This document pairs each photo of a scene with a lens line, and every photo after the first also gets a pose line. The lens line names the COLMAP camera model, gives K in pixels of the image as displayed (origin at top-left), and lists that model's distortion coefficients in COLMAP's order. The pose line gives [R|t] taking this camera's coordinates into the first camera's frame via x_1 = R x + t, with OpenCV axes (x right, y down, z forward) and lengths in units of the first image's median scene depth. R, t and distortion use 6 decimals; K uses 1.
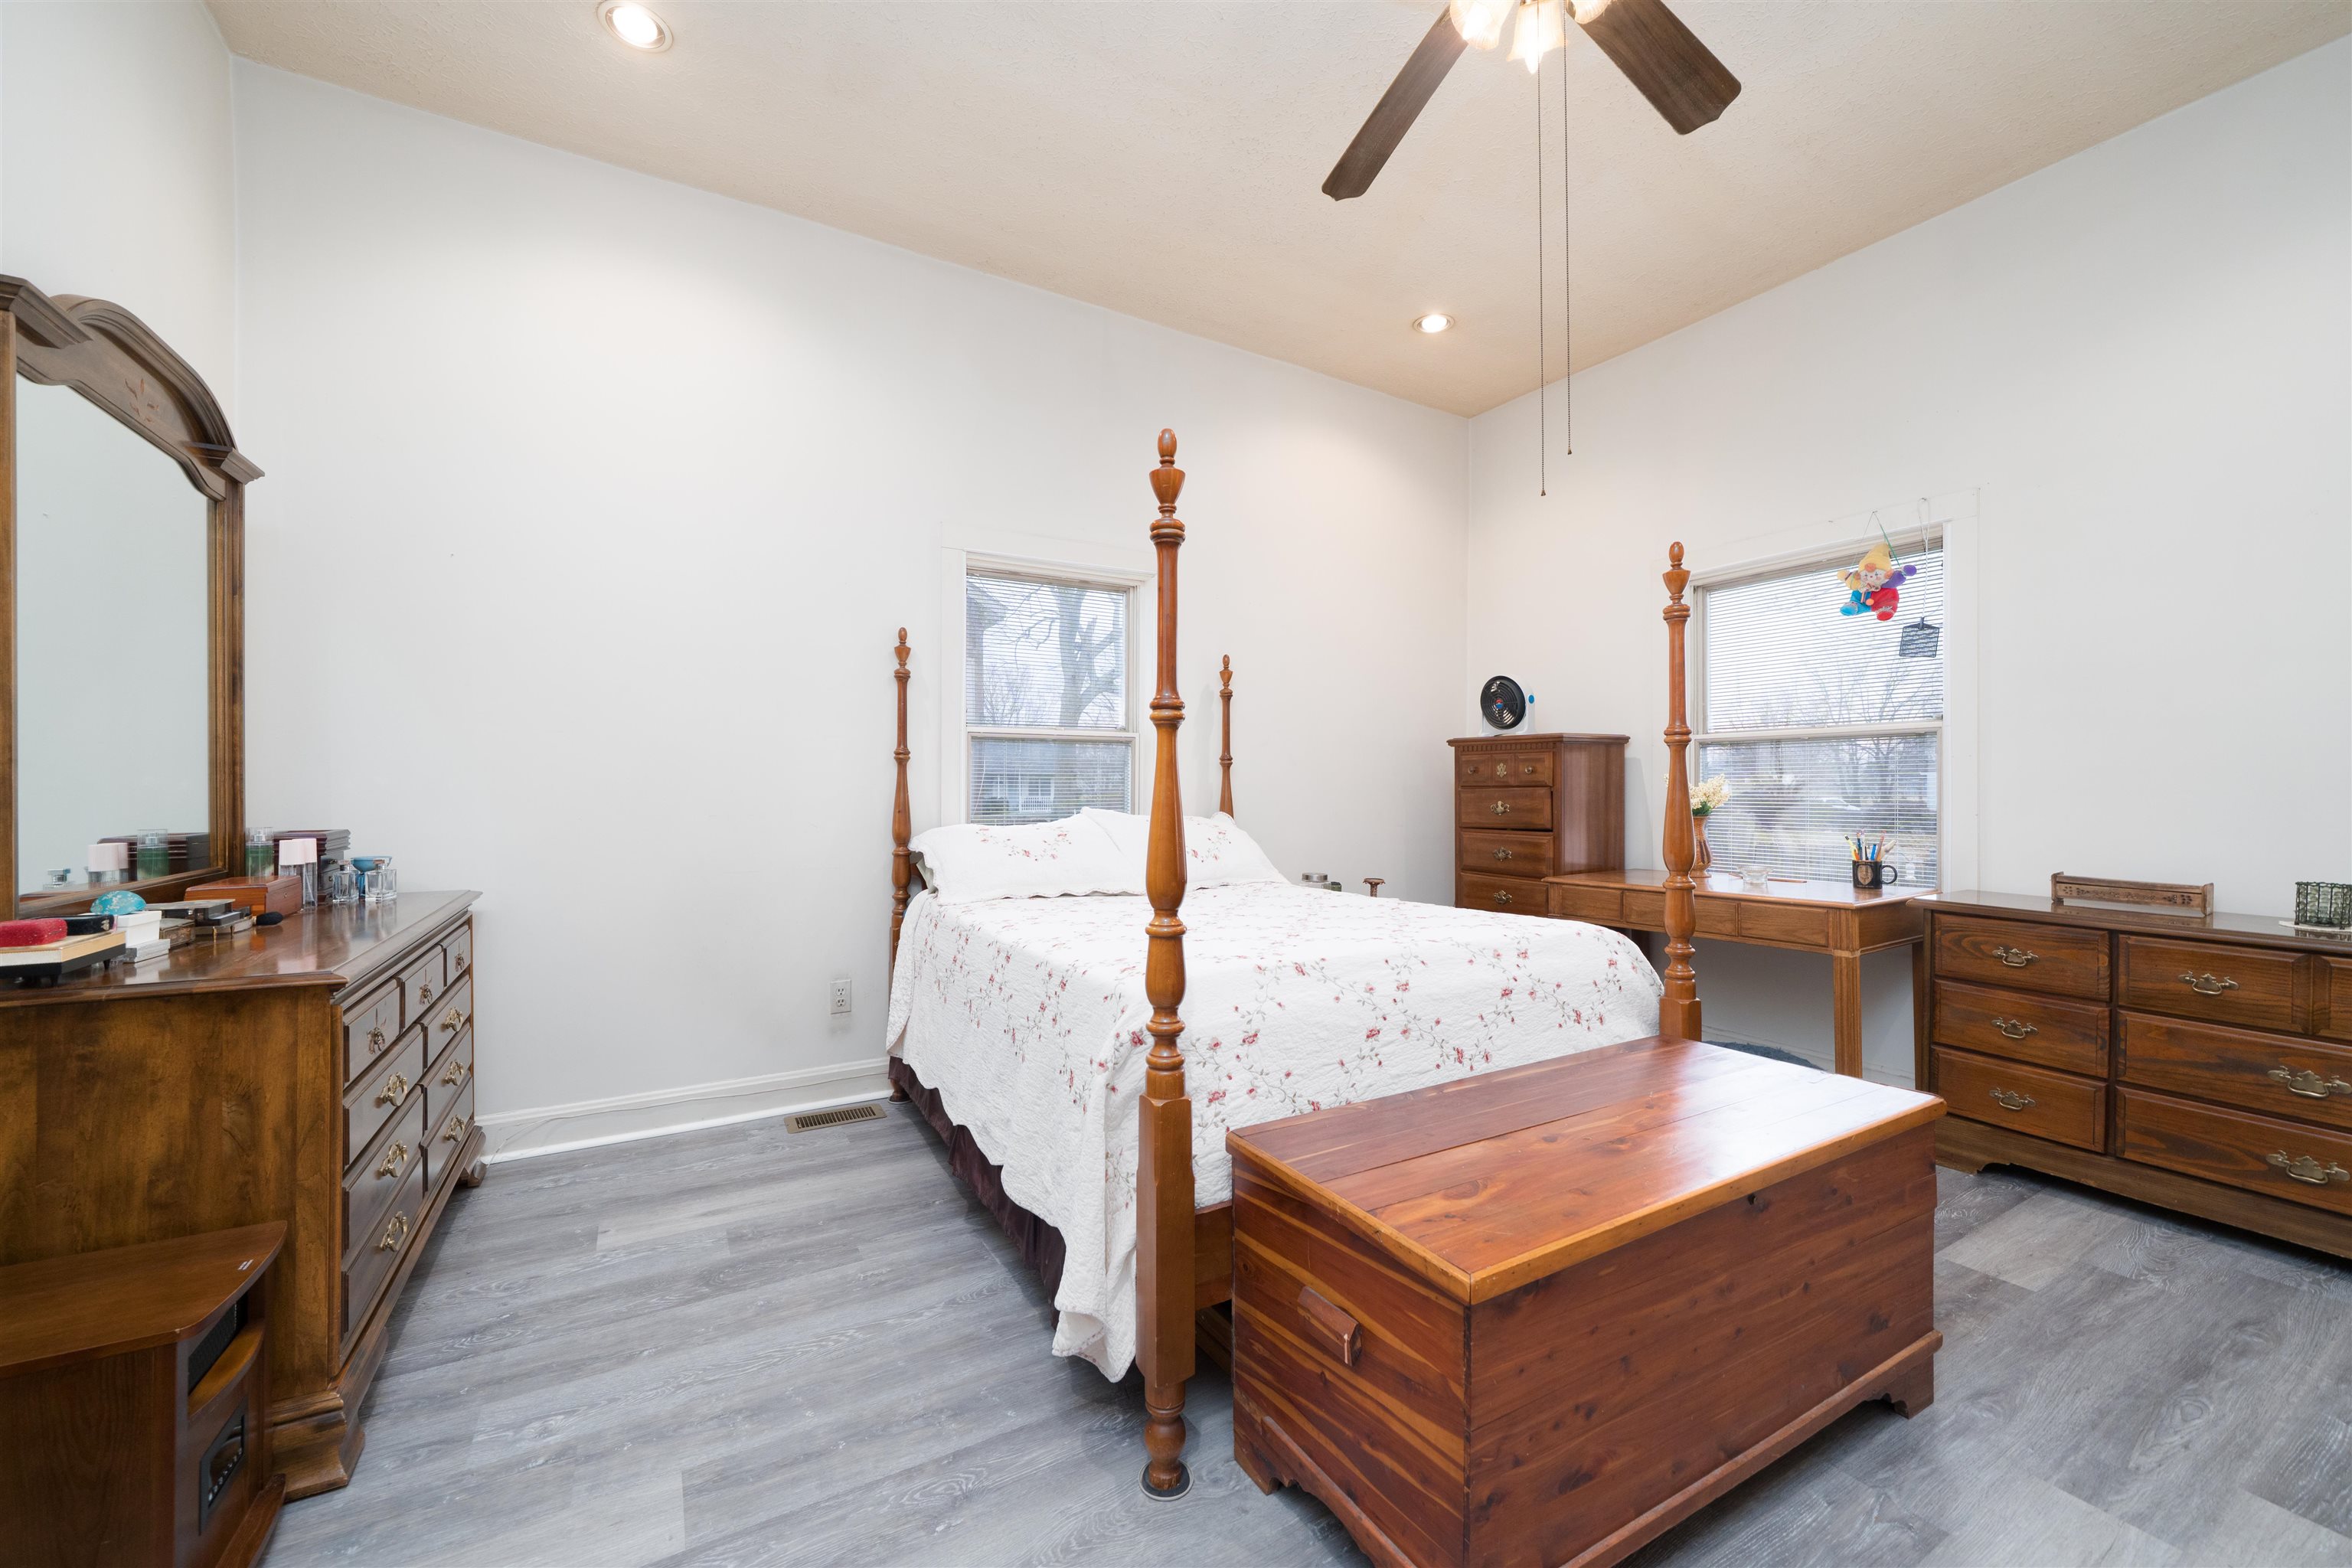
lens RADIAL K [[936.3, 0, 1183.1], [0, 936.3, 794.6], [0, 0, 1]] dist [-0.000795, -0.000034]
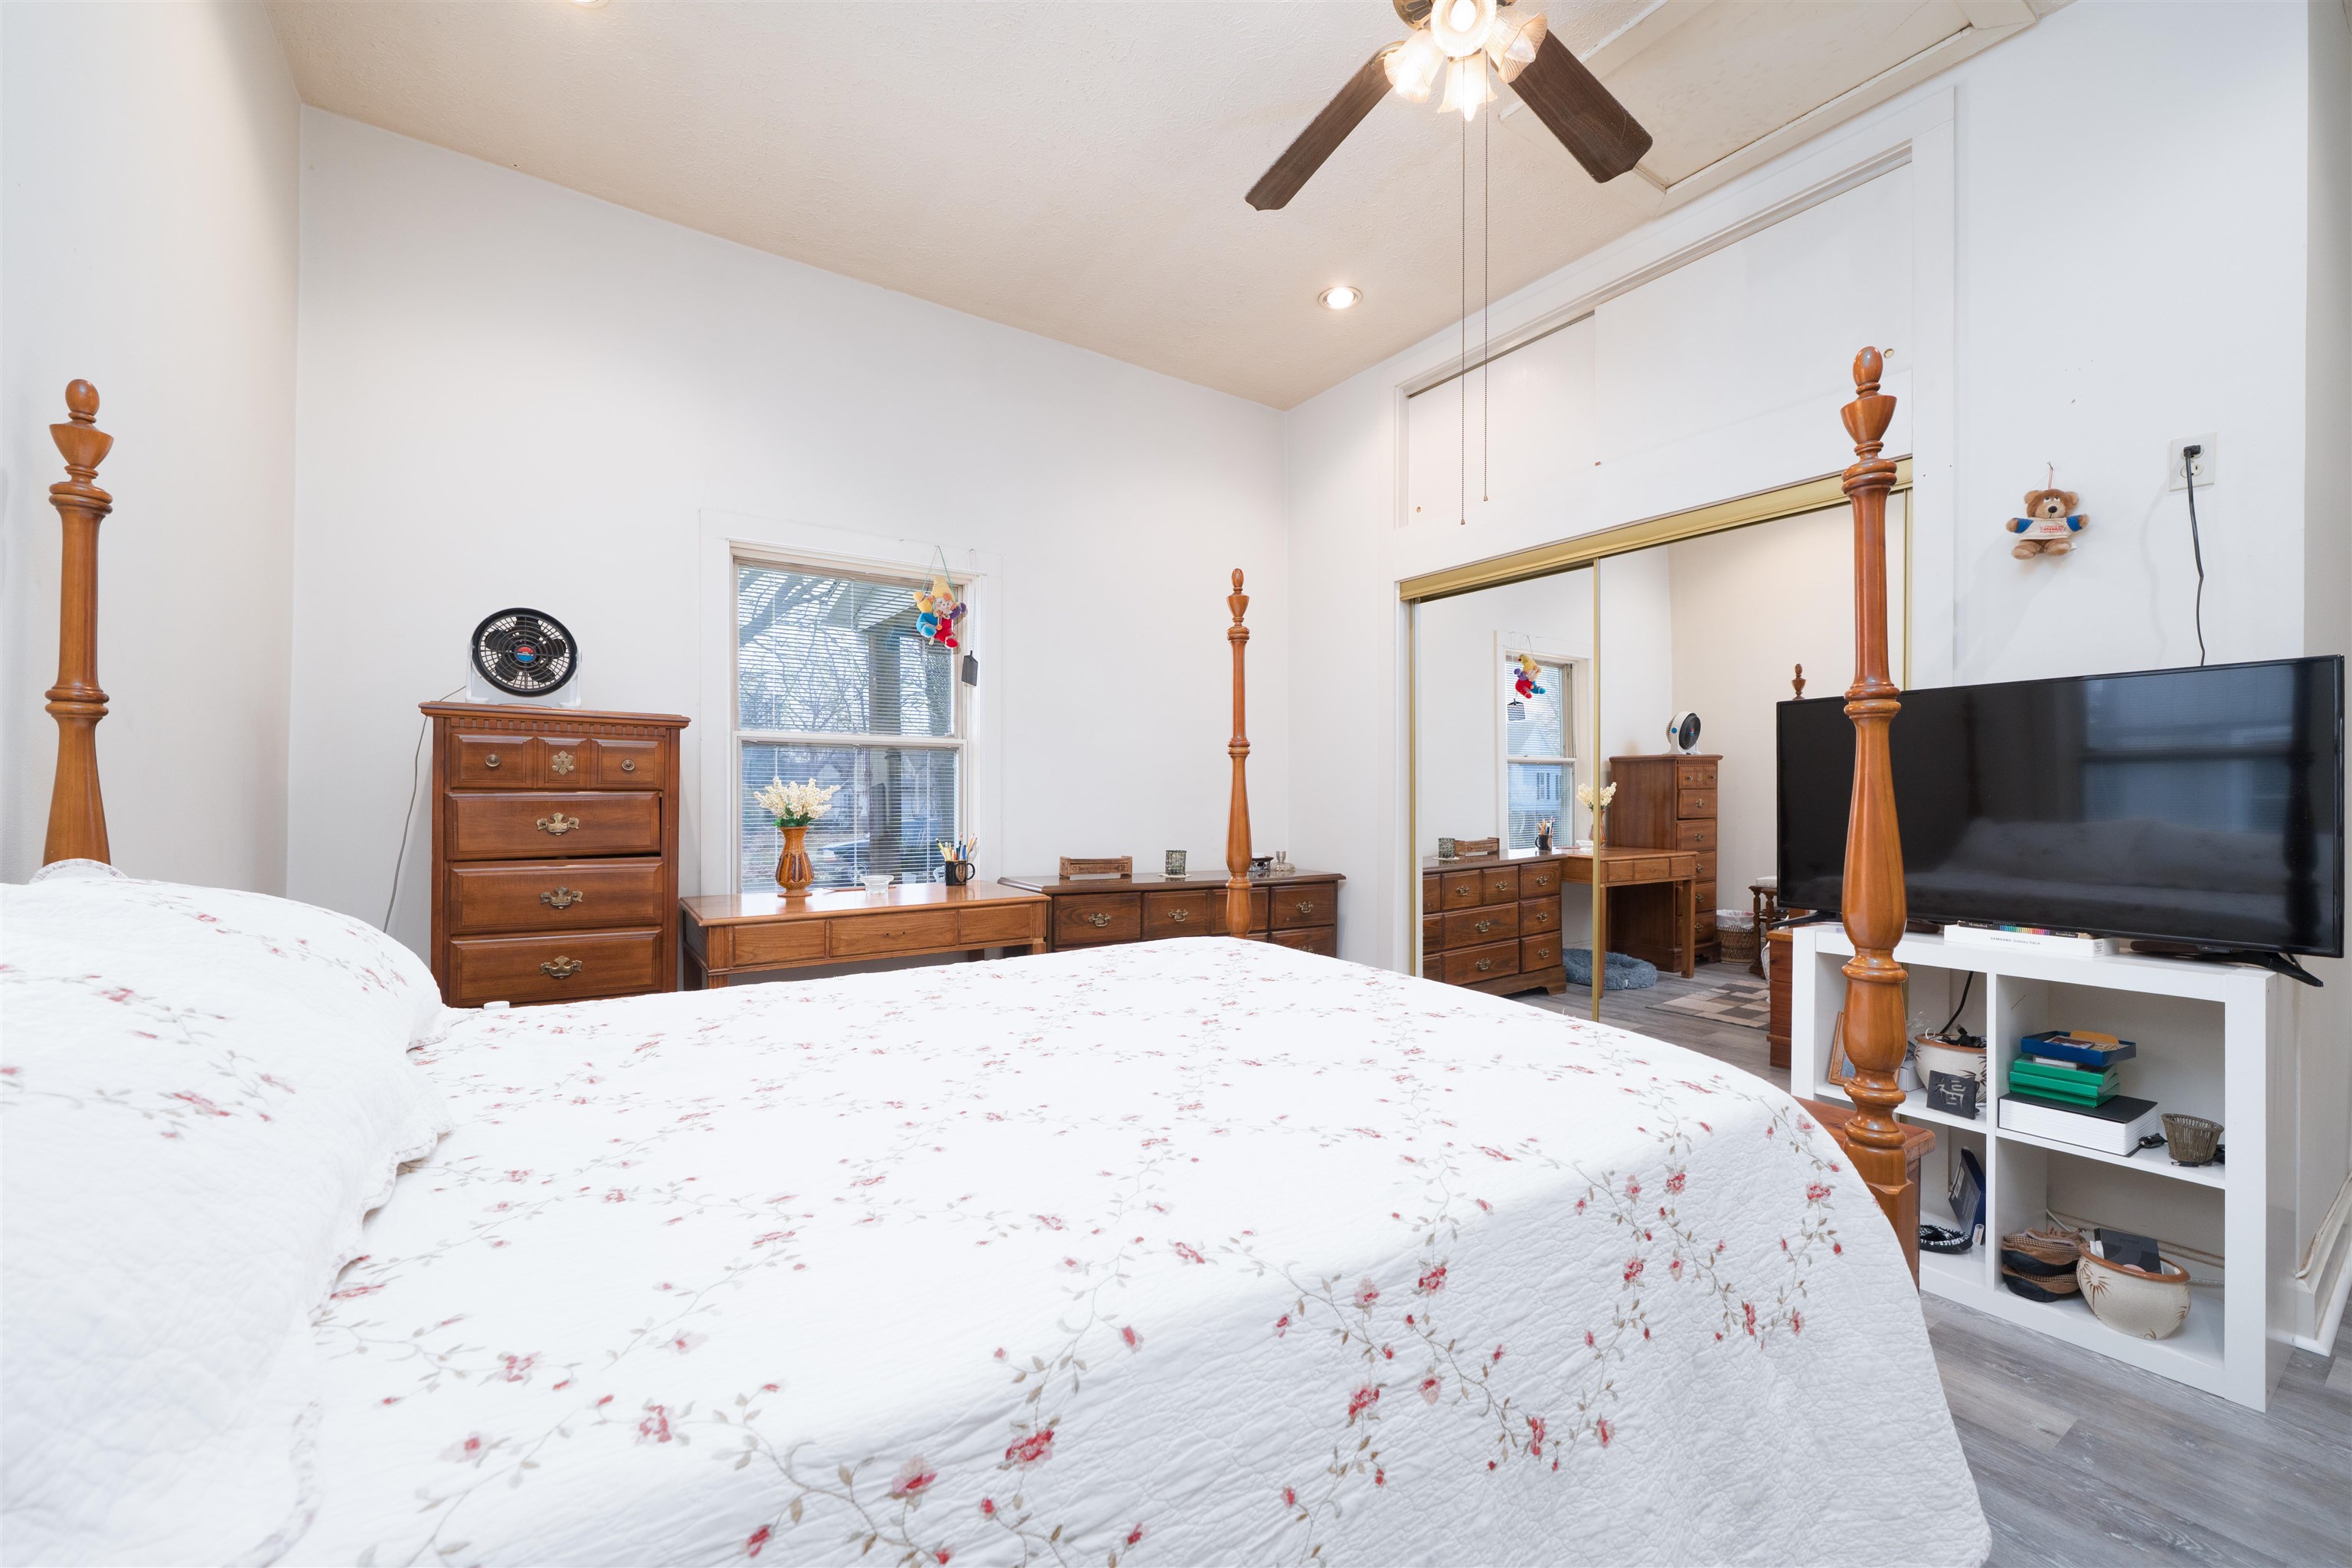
lens RADIAL K [[936.3, 0, 1183.1], [0, 936.3, 794.6], [0, 0, 1]] dist [-0.000795, -0.000034]
pose [[-0.072790, 0.003792, 0.997340, -0.322532], [0.001918, 0.999991, -0.003662, -0.002198], [-0.997345, 0.001646, -0.072797, 0.655944]]
